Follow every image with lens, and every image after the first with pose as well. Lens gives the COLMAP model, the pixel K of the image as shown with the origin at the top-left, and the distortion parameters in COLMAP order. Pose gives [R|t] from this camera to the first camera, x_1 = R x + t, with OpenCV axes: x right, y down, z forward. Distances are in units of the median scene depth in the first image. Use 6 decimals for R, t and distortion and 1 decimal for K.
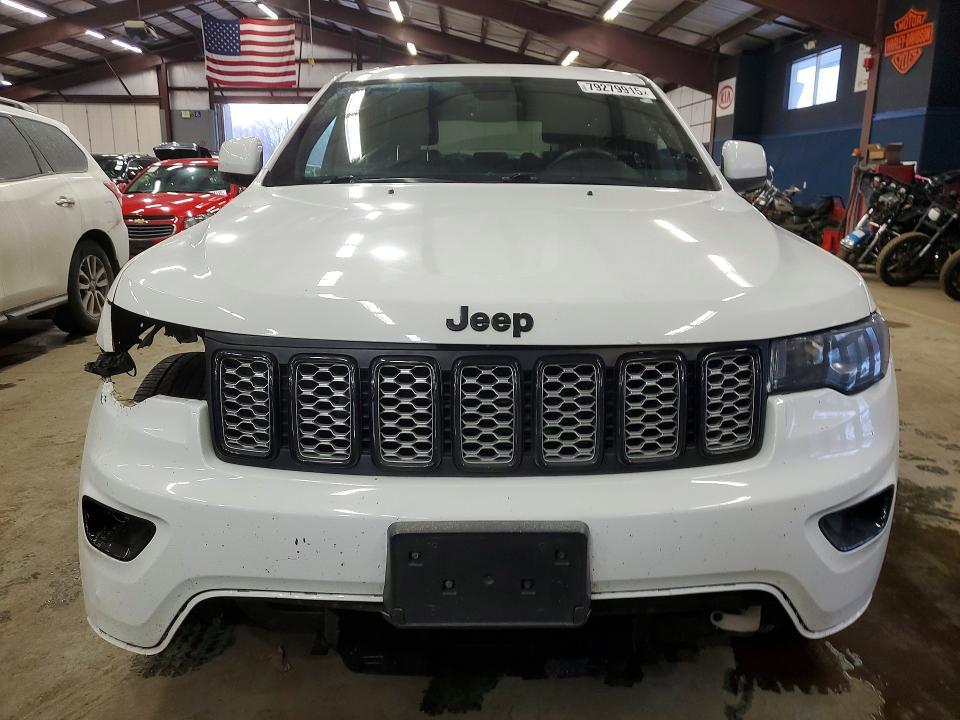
lens RADIAL K [[763.1, 0, 480.0], [0, 763.1, 360.0], [0, 0, 1]] dist [-0.002078, -0.009102]
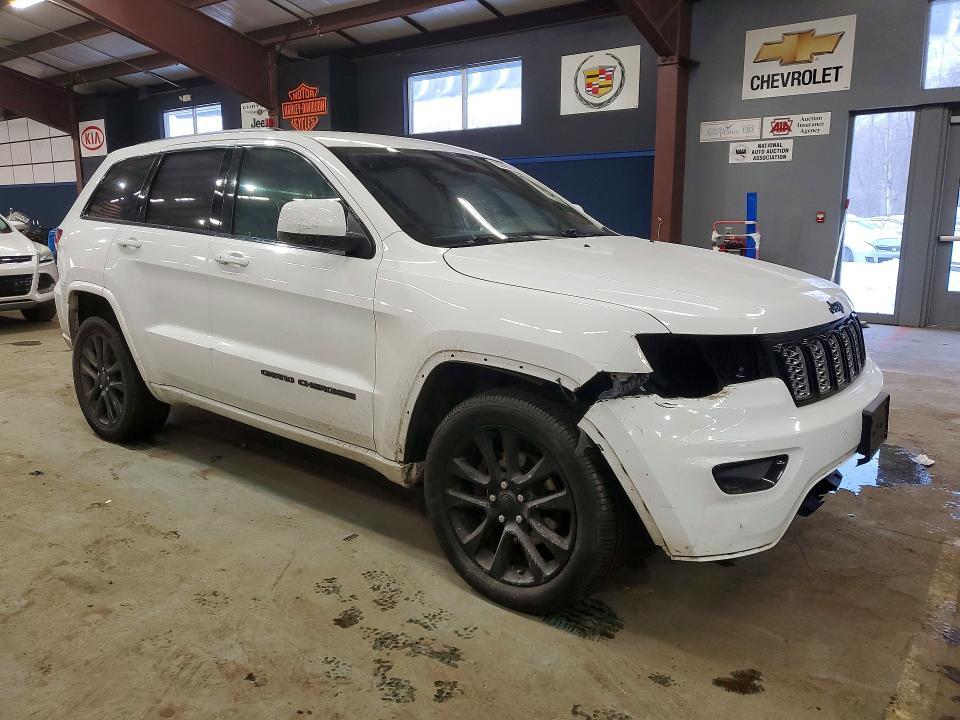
lens RADIAL K [[748.8, 0, 470.2], [0, 748.8, 362.9], [0, 0, 1]] dist [0.039541, -0.008184]
pose [[0.614834, -0.163147, 0.771597, -0.211988], [0.193867, 0.979614, 0.052650, -0.020253], [-0.764457, 0.117217, 0.633929, 0.047906]]
